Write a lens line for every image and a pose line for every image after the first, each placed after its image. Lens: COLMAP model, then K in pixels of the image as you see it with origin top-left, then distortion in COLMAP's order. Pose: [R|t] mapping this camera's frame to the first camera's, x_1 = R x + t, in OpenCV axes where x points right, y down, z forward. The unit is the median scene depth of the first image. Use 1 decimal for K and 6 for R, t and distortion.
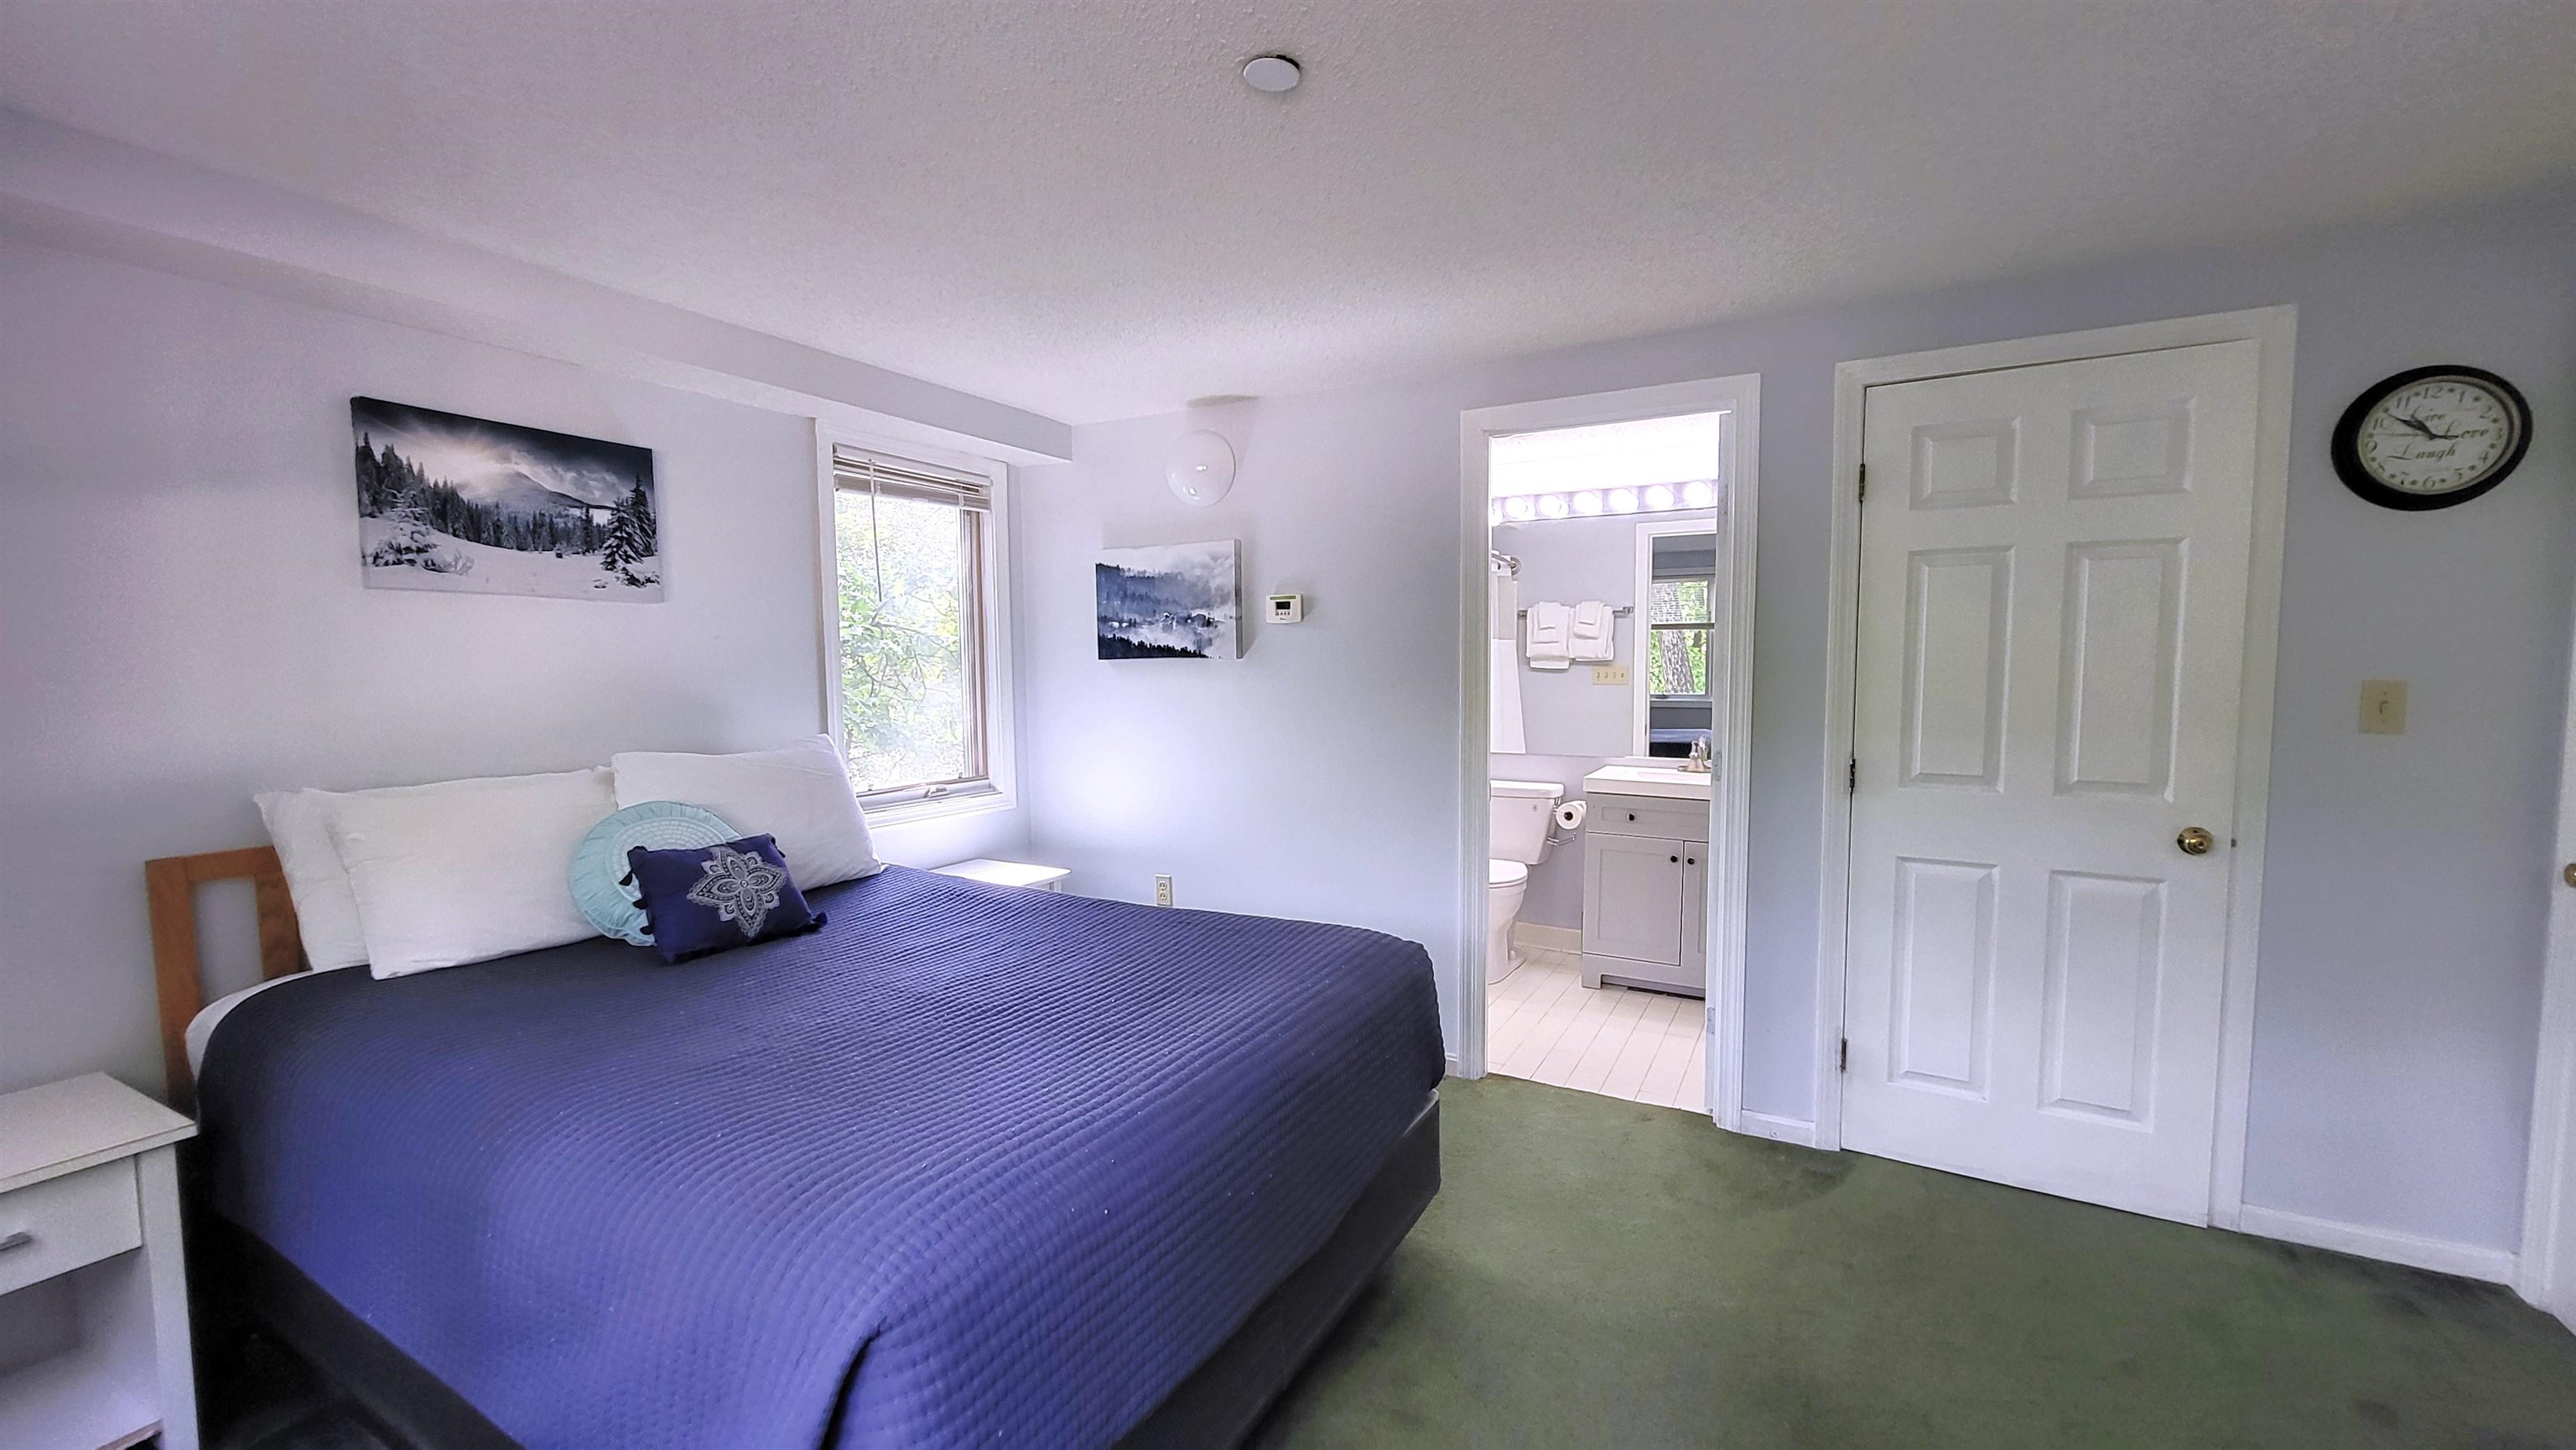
lens RADIAL K [[1023.0, 0, 1275.0], [0, 1023.0, 723.1], [0, 0, 1]] dist [0.000408, 0.000004]
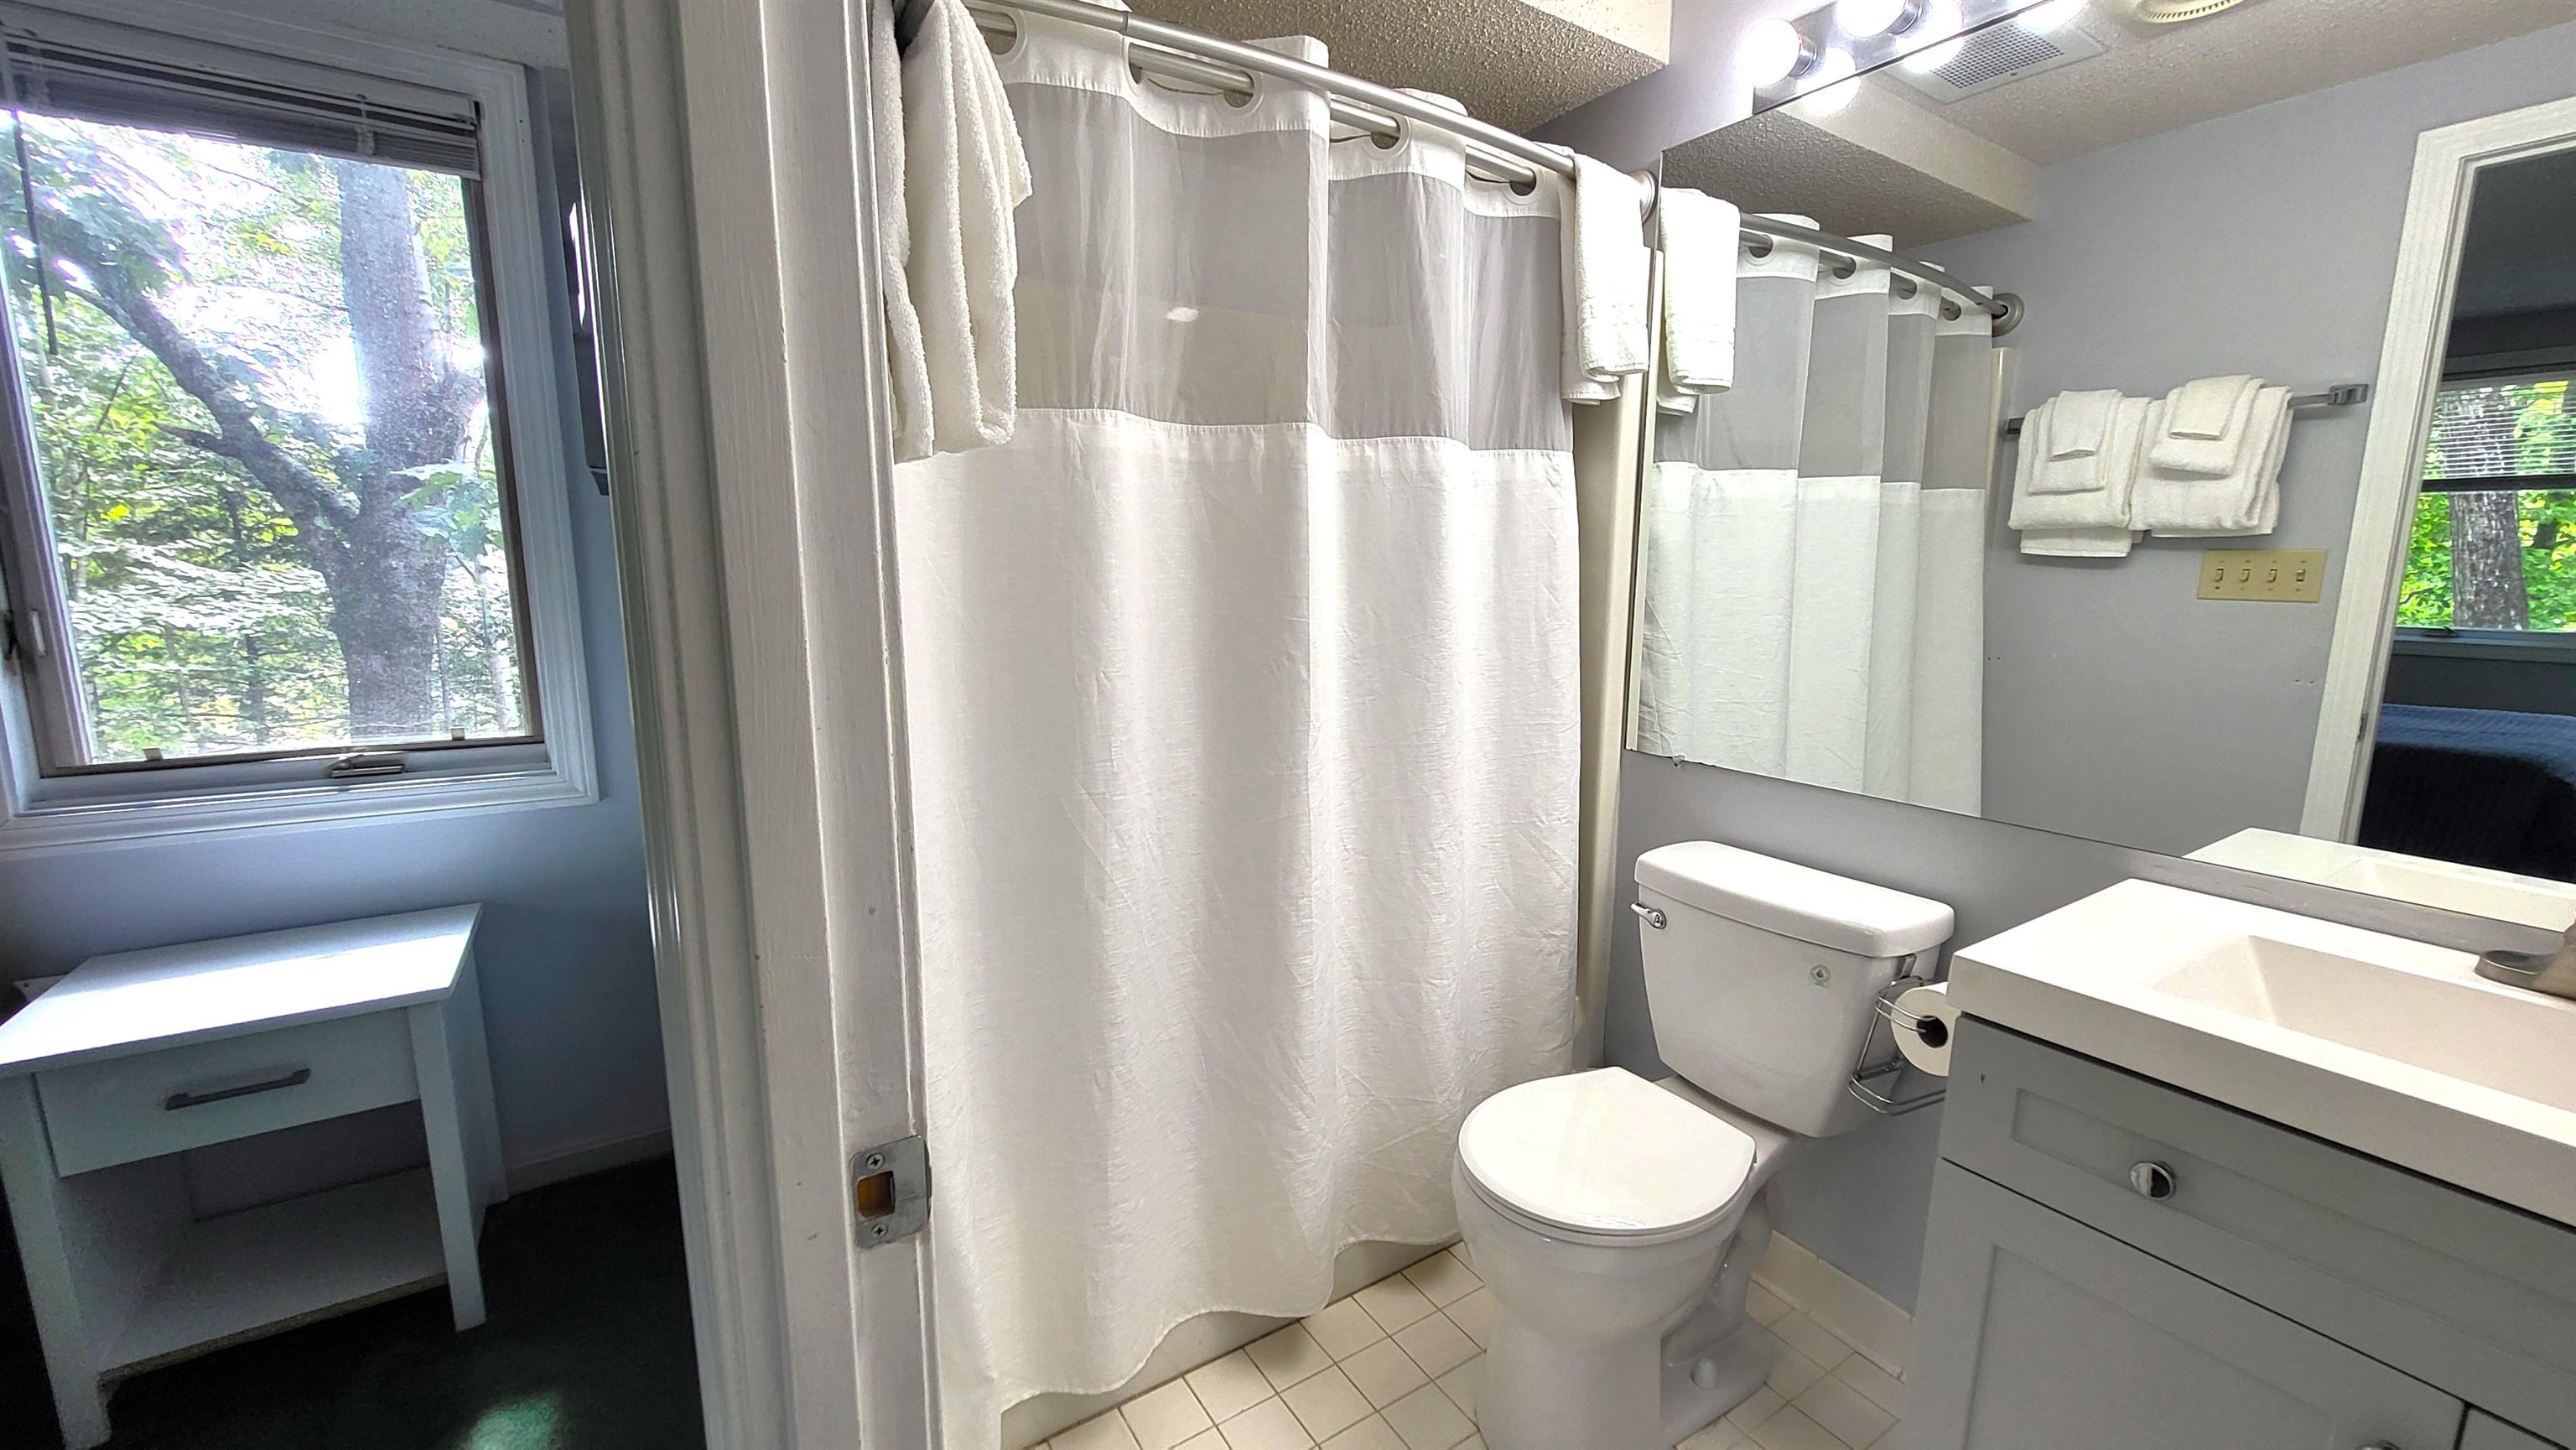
lens RADIAL K [[1023.0, 0, 1310.7], [0, 1023.0, 740.3], [0, 0, 1]] dist [0.000408, 0.000004]
pose [[0.894926, 0.086624, -0.437726, 0.182321], [-0.044212, 0.993362, 0.106193, -0.010095], [0.444020, -0.075682, 0.892815, 0.492094]]
